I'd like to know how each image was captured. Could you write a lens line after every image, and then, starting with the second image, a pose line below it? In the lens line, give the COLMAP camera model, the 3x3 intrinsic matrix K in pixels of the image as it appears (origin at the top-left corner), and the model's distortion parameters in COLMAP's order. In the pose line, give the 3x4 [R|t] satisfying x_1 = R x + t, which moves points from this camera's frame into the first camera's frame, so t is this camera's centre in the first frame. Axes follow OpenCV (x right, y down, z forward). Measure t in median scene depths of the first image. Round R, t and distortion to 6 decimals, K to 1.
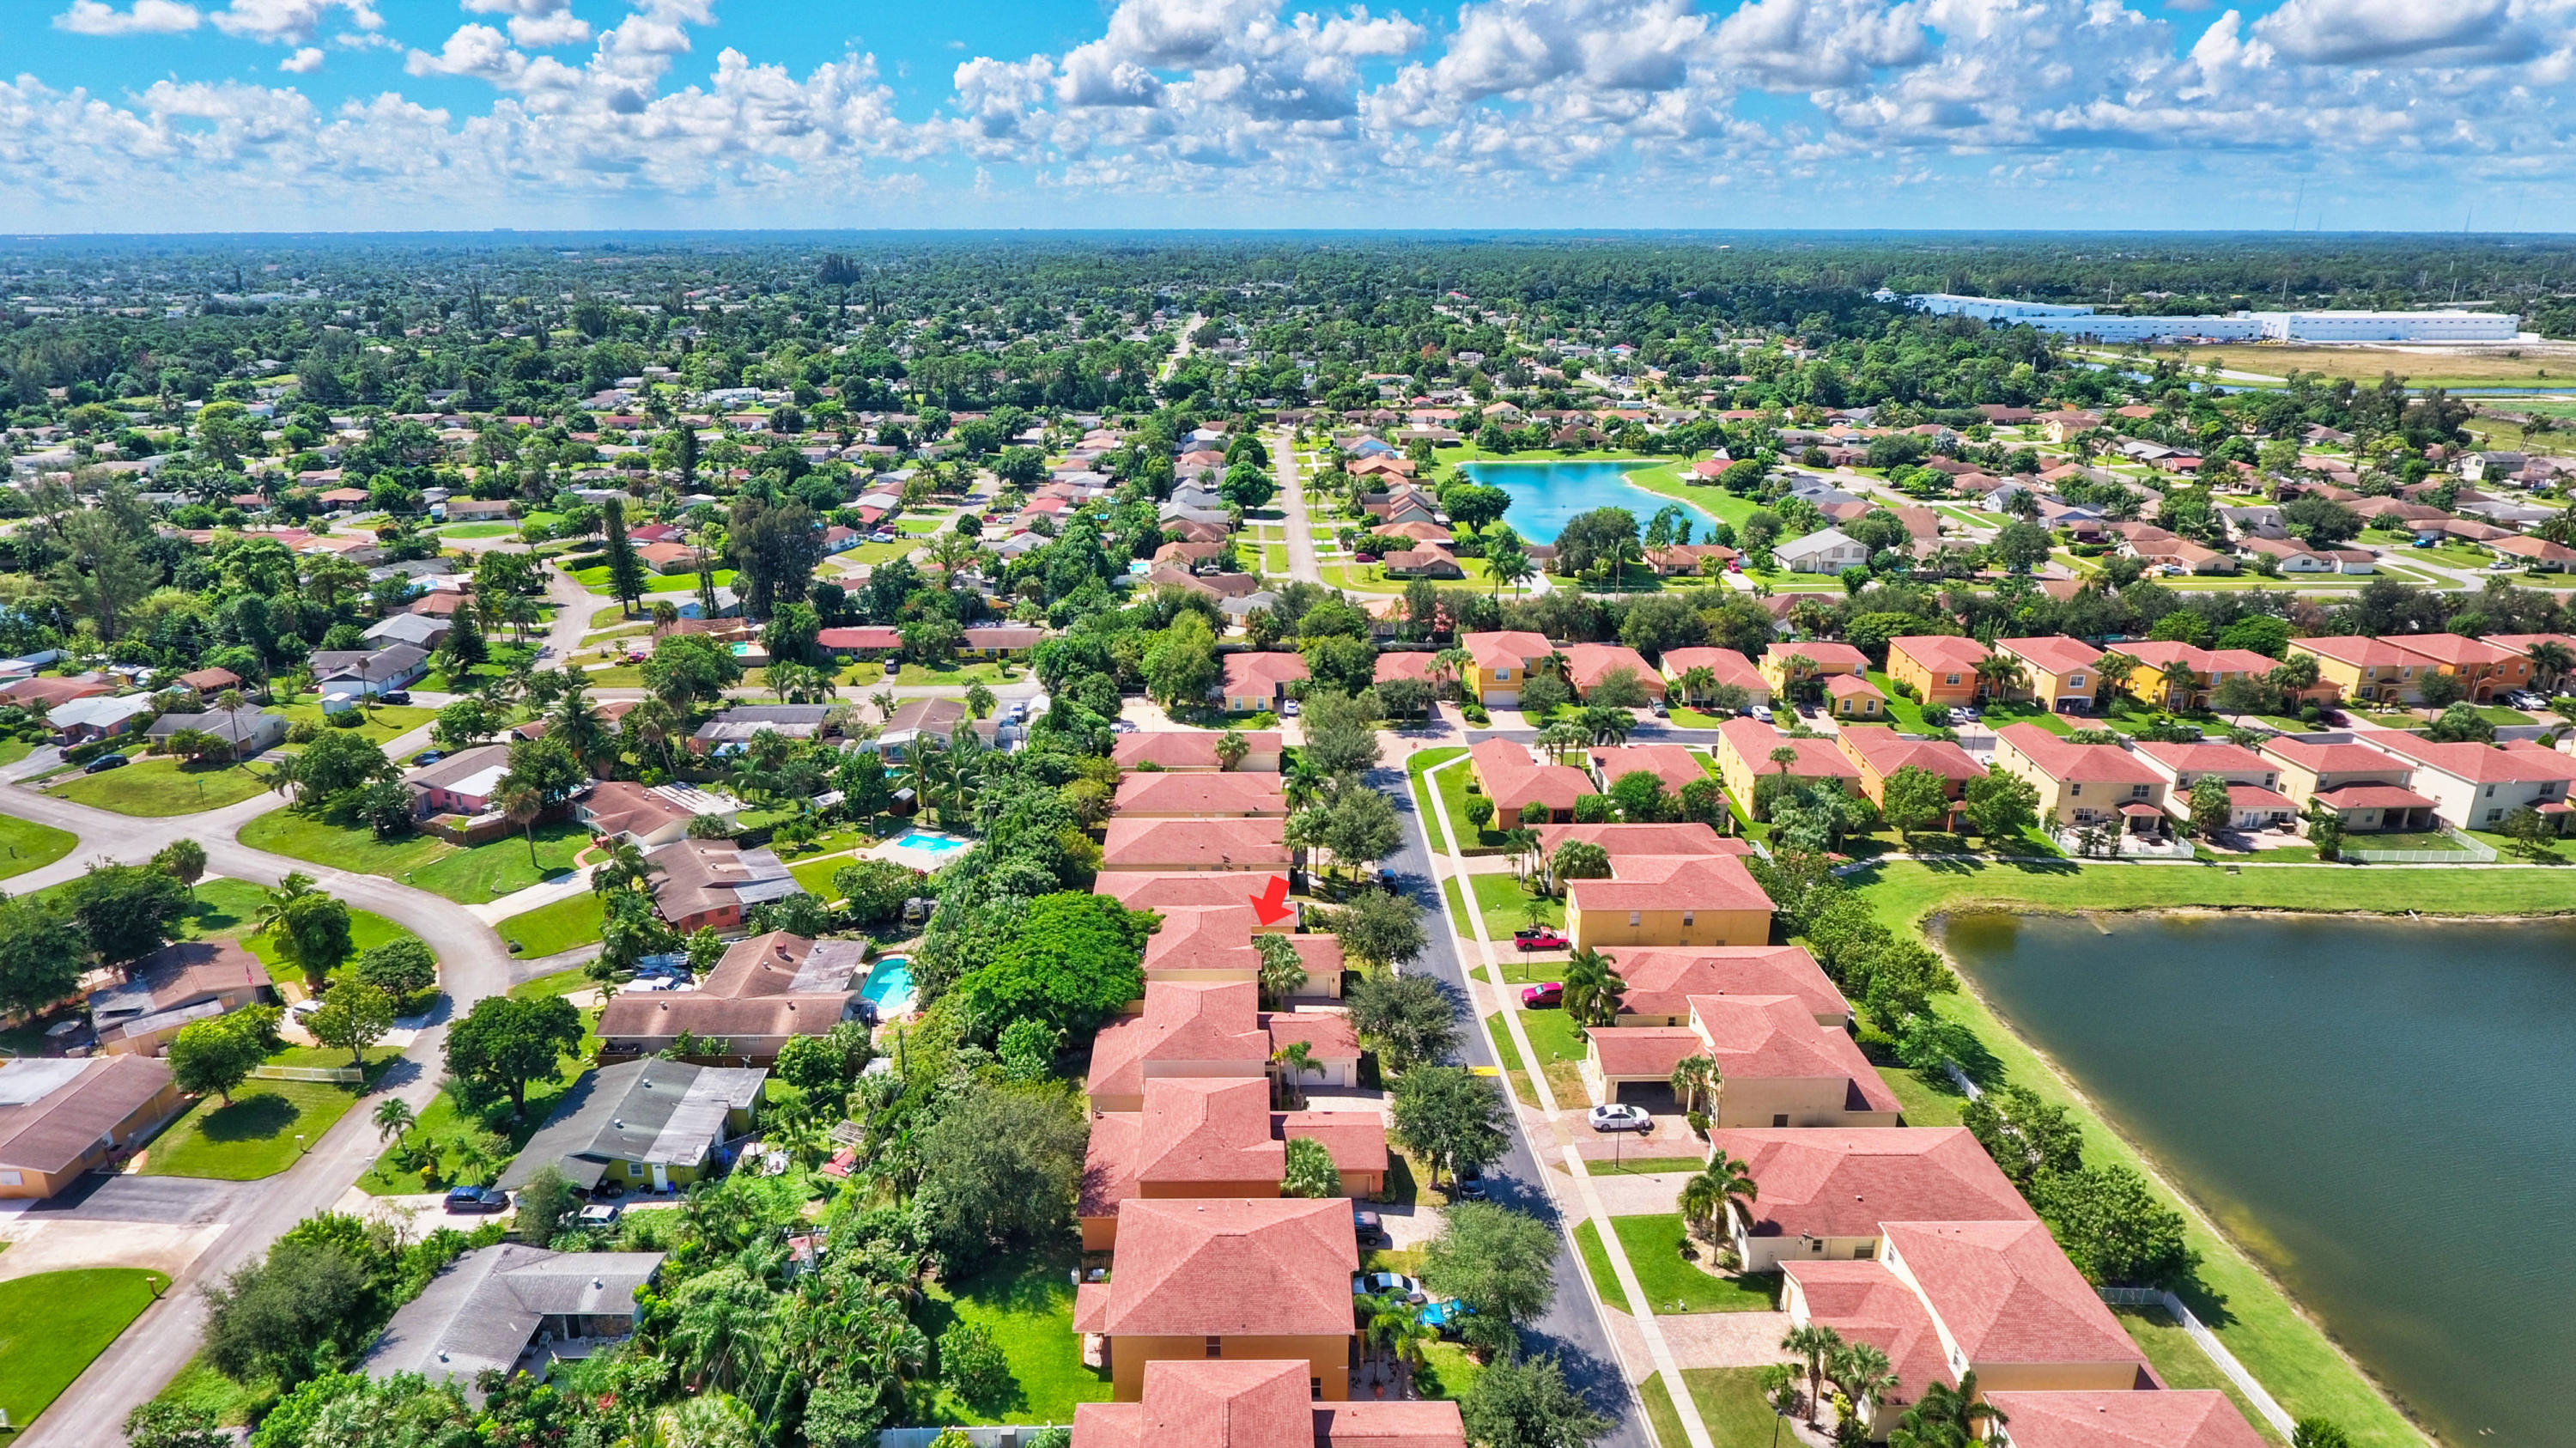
lens RADIAL K [[1524.2, 0, 1268.6], [0, 1524.2, 719.4], [0, 0, 1]] dist [-0.003065, -0.000550]
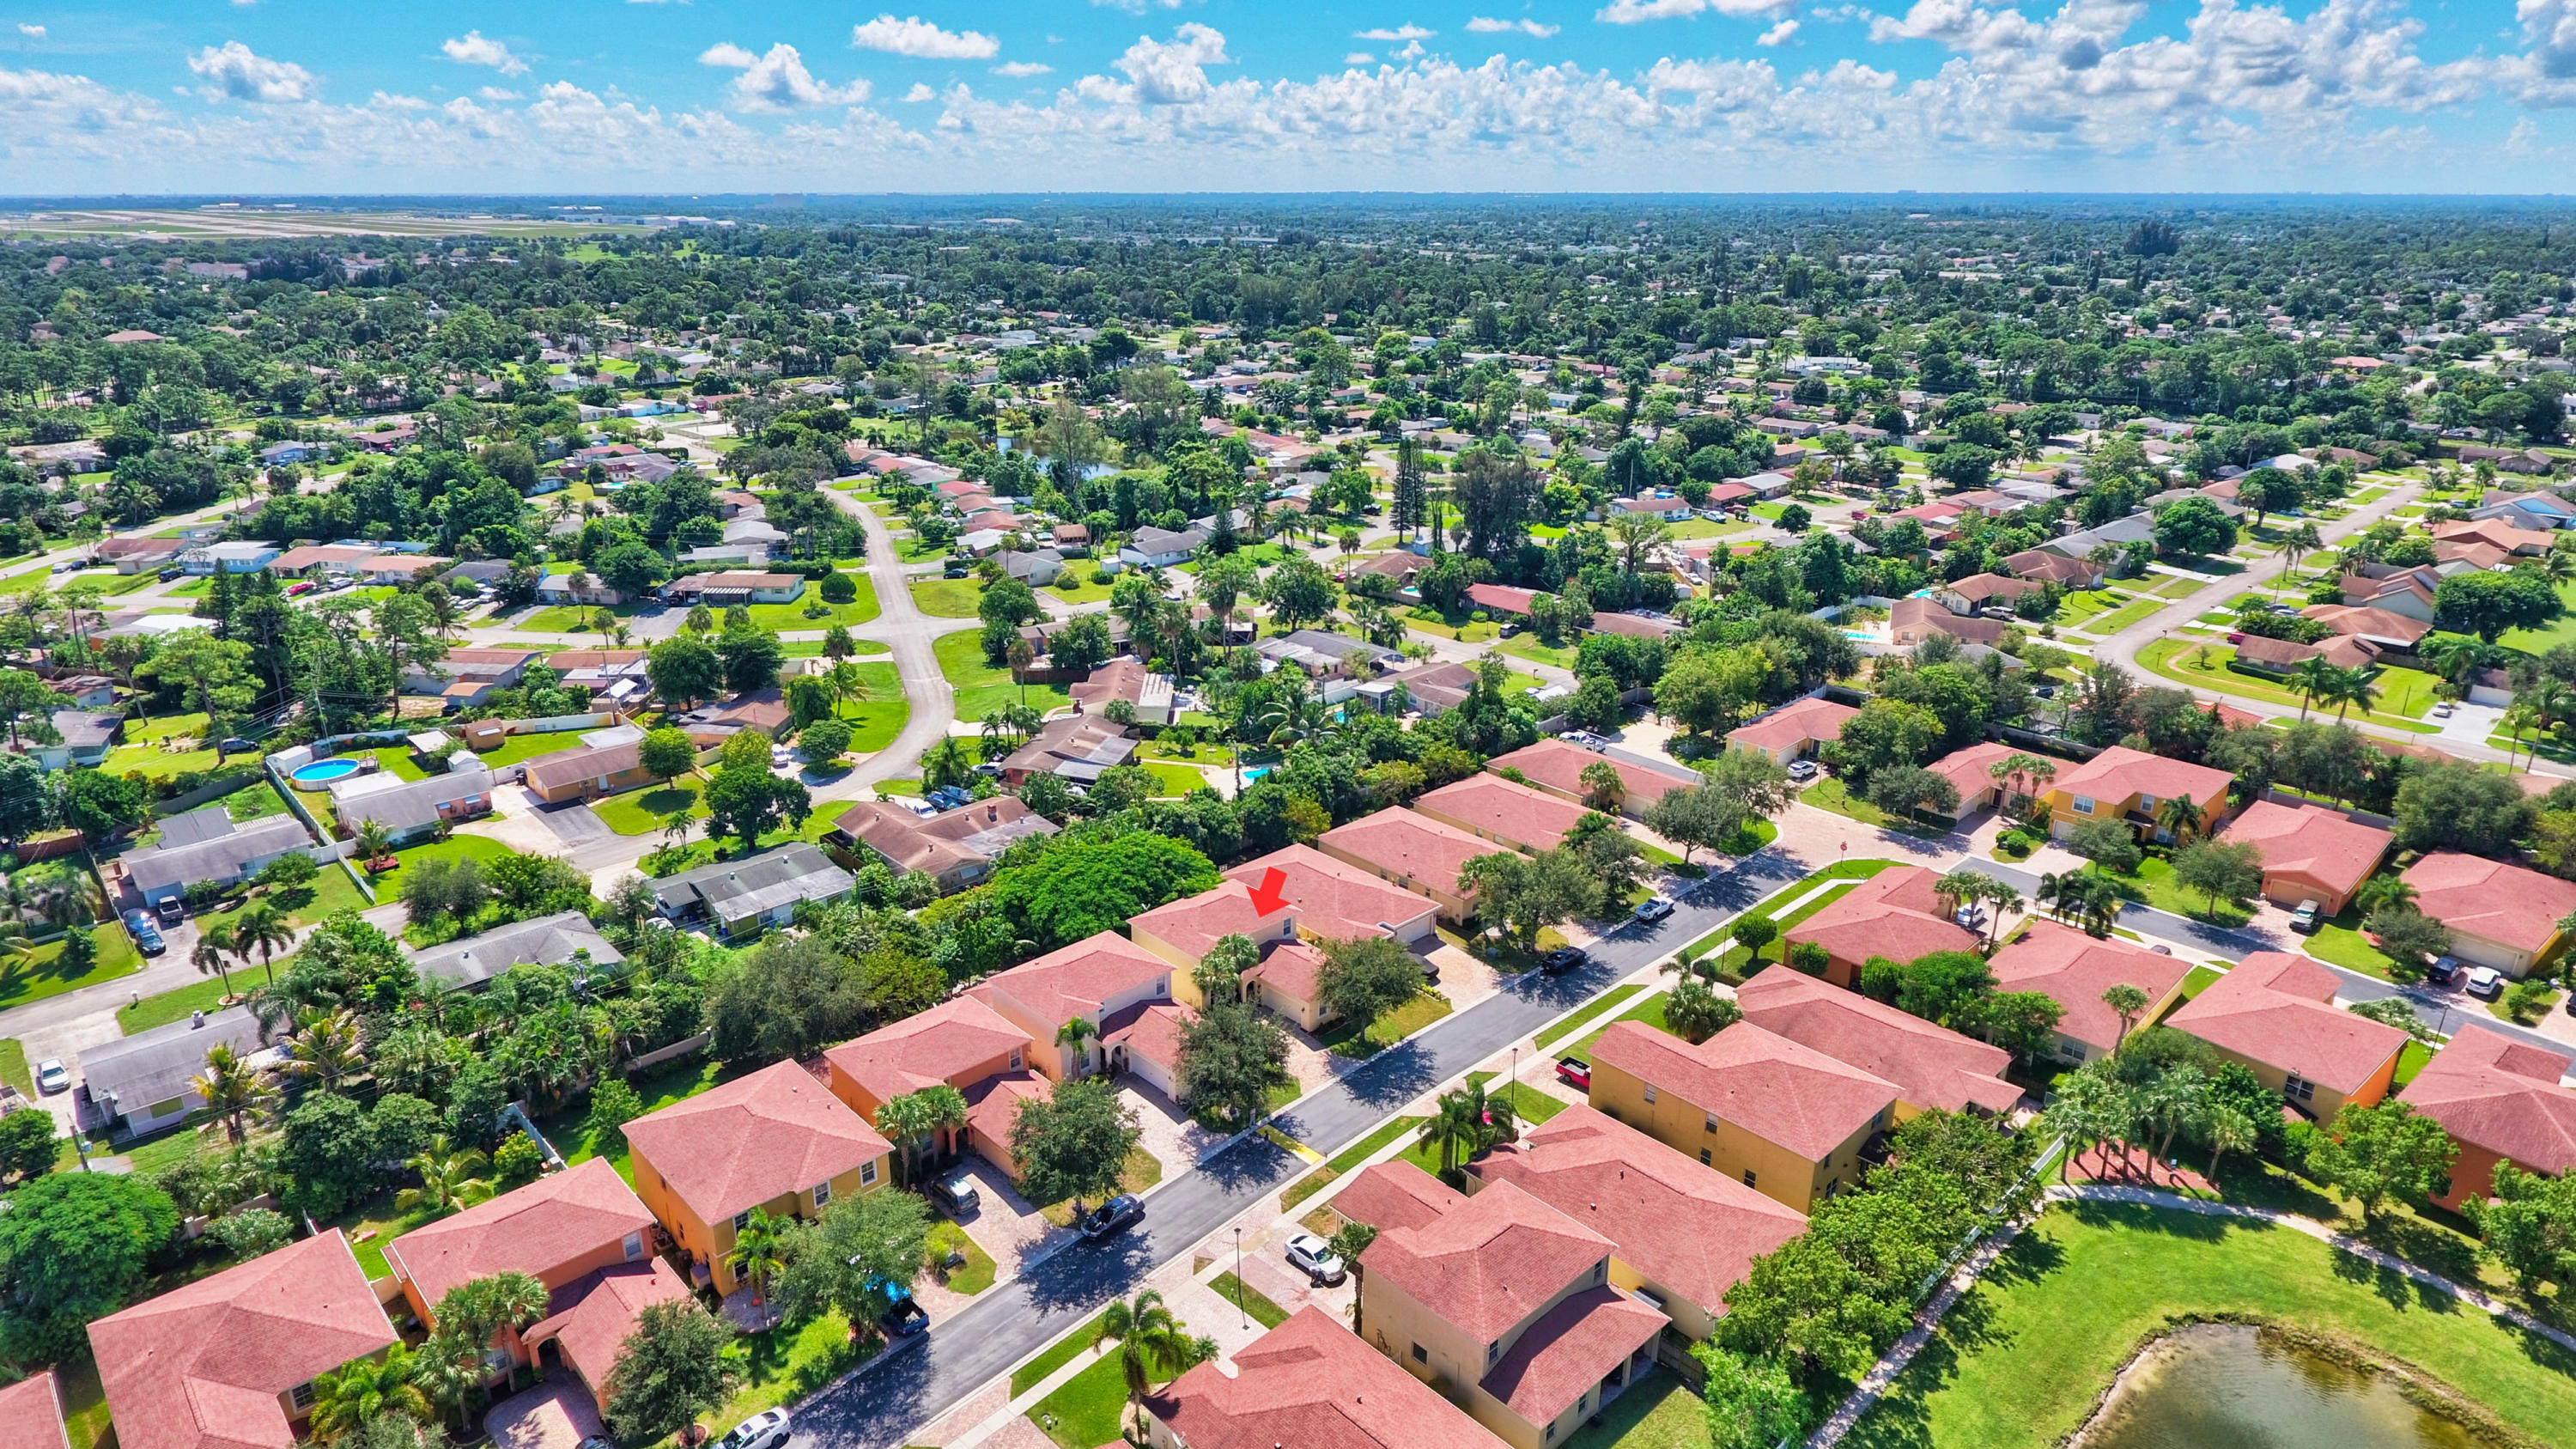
lens RADIAL K [[1524.3, 0, 1268.6], [0, 1524.3, 719.9], [0, 0, 1]] dist [-0.003065, -0.000550]
pose [[0.669330, 0.245362, -0.701281, 0.518314], [-0.229574, 0.966005, 0.118868, -0.086535], [0.706606, 0.081434, 0.702905, 0.253150]]
